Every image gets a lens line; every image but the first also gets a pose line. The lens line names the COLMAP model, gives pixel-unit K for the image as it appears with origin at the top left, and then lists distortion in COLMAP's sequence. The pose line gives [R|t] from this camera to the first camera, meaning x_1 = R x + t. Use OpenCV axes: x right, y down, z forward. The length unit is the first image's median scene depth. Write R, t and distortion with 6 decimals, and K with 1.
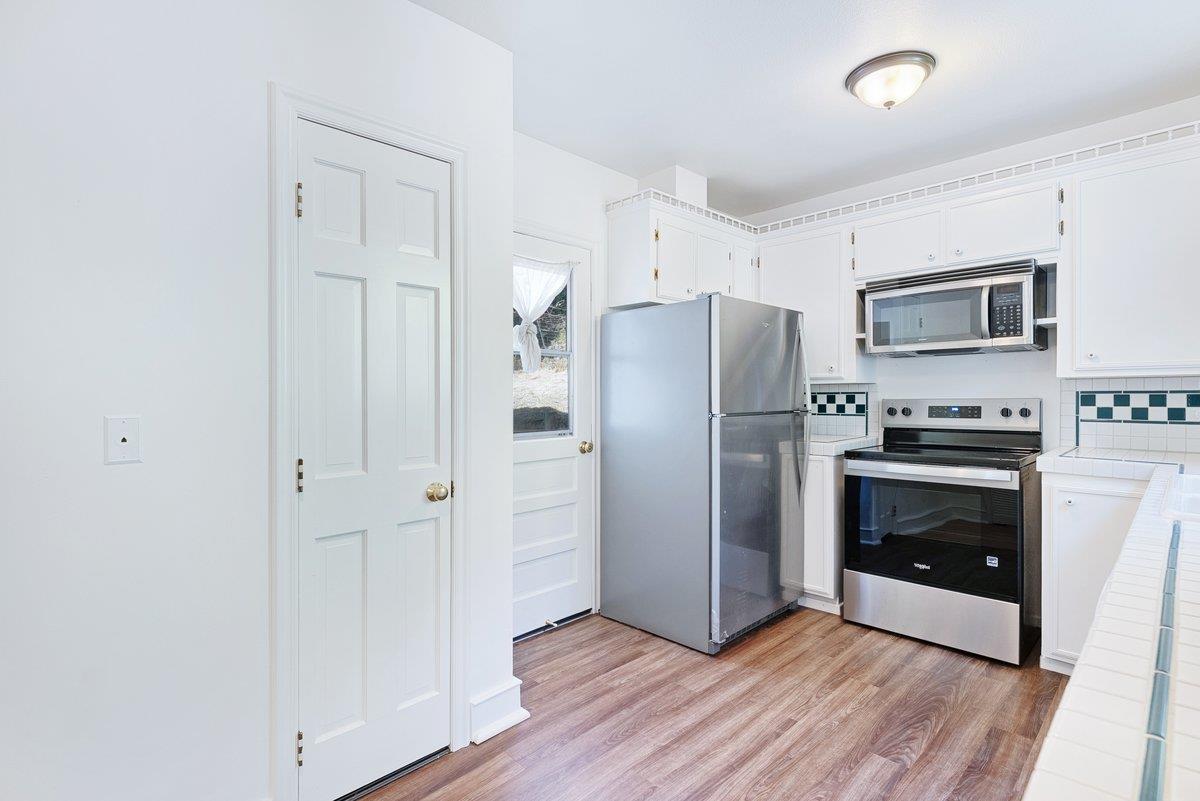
lens RADIAL K [[570.8, 0, 600.0], [0, 570.8, 400.5], [0, 0, 1]] dist [-0.002763, -0.000284]
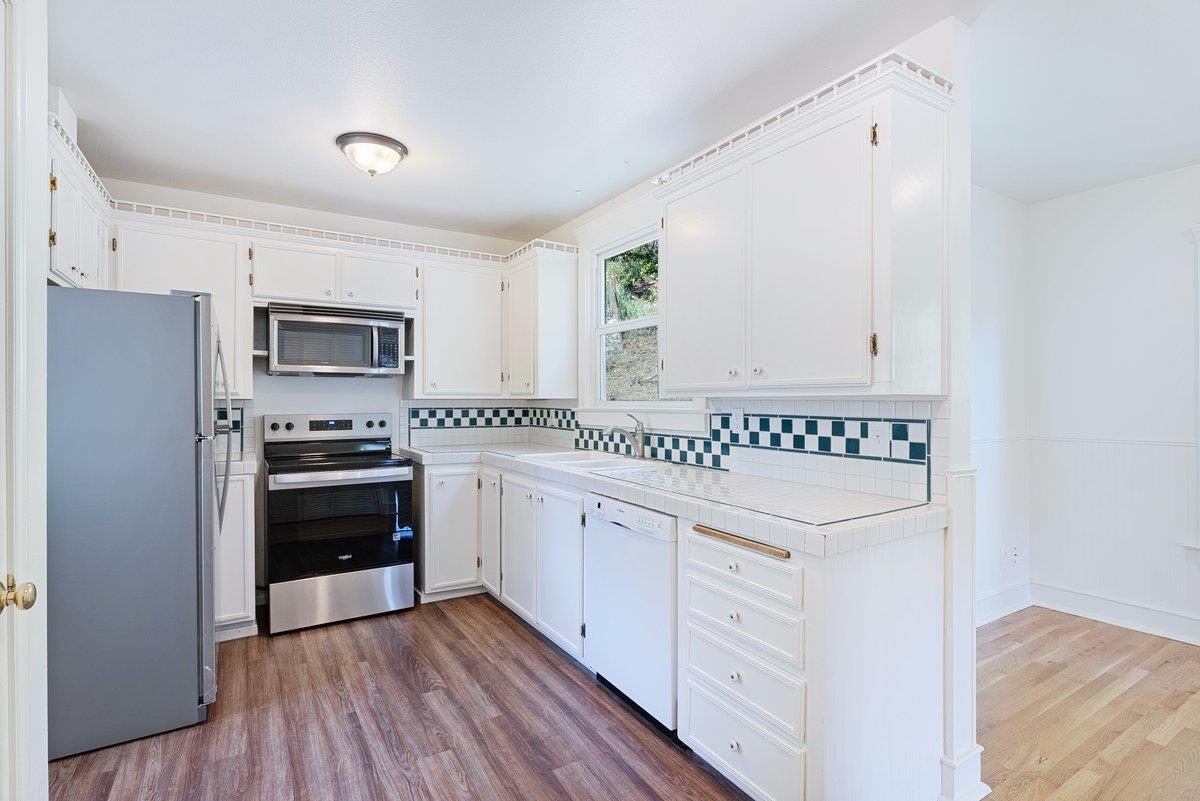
lens RADIAL K [[585.4, 0, 600.0], [0, 585.4, 400.5], [0, 0, 1]] dist [0.000288, 0.000651]
pose [[0.211006, 0.011605, 0.977416, -0.491215], [0.008458, 0.999870, -0.013697, -0.010616], [-0.977448, 0.011157, 0.210880, 0.221599]]
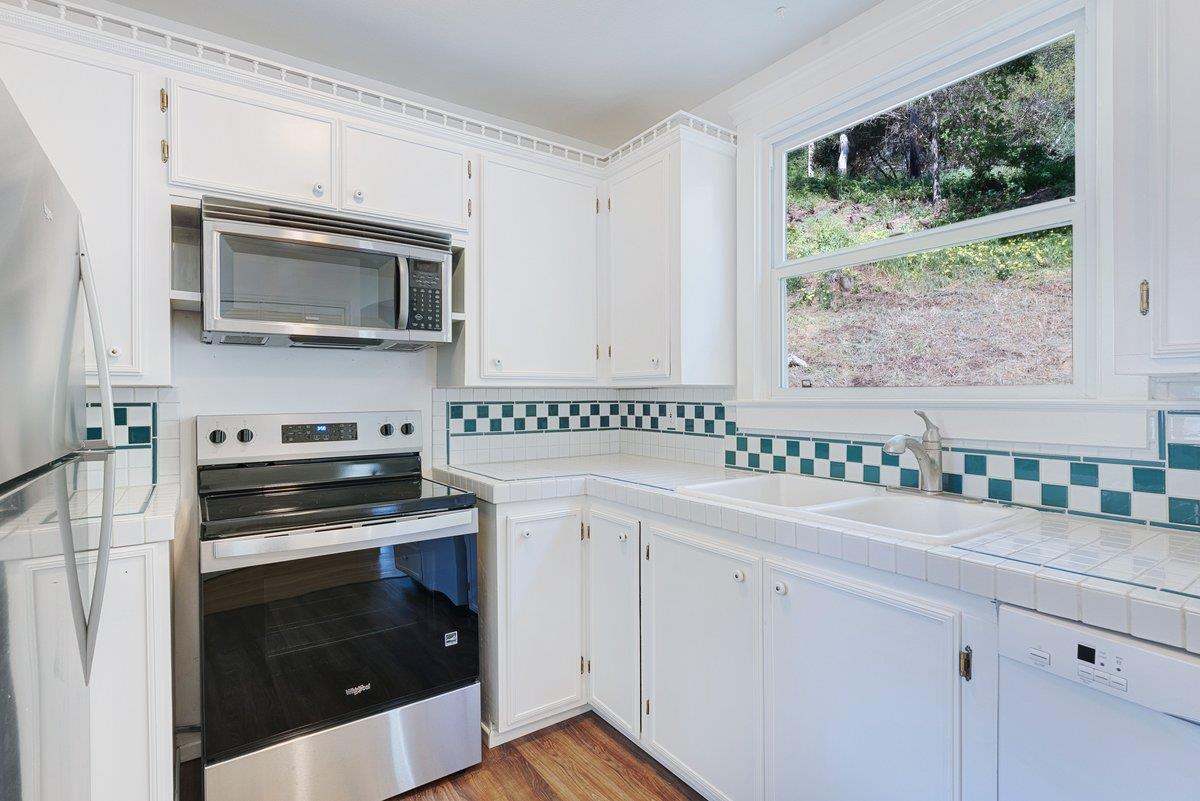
lens RADIAL K [[585.4, 0, 600.0], [0, 585.4, 400.5], [0, 0, 1]] dist [0.000288, 0.000651]
pose [[0.157324, 0.001799, 0.987545, -0.011912], [0.012619, 0.999913, -0.003832, -0.011978], [-0.987466, 0.013064, 0.157288, 0.622684]]
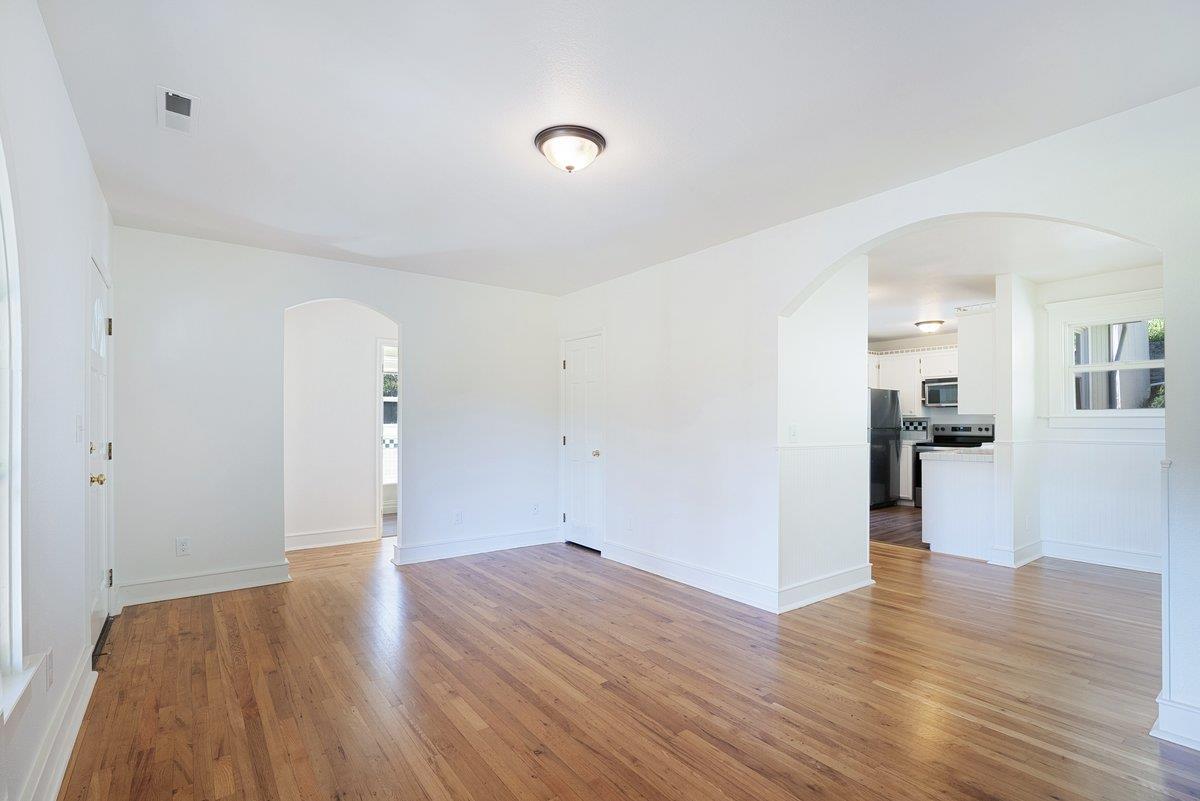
lens RADIAL K [[552.8, 0, 600.2], [0, 552.8, 416.9], [0, 0, 1]] dist [-0.001410, -0.000182]
pose [[0.990415, 0.009194, -0.137817, -0.736077], [-0.011736, 0.999775, -0.017644, 0.031219], [0.137624, 0.019092, 0.990301, -1.908513]]
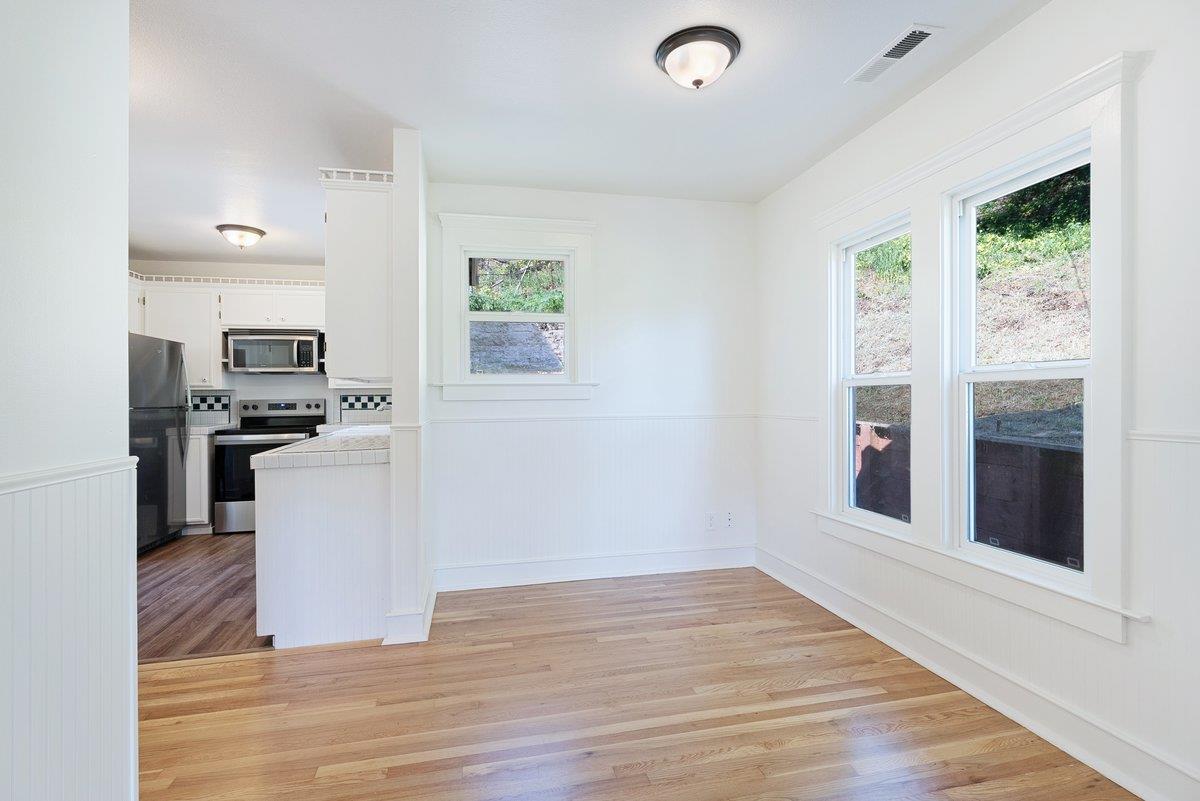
lens RADIAL K [[570.8, 0, 600.0], [0, 570.8, 400.5], [0, 0, 1]] dist [-0.002763, -0.000284]
pose [[0.527189, 0.000660, 0.849748, -0.407614], [0.012789, 0.999880, -0.008711, 0.032218], [-0.849652, 0.015459, 0.527118, -0.862118]]
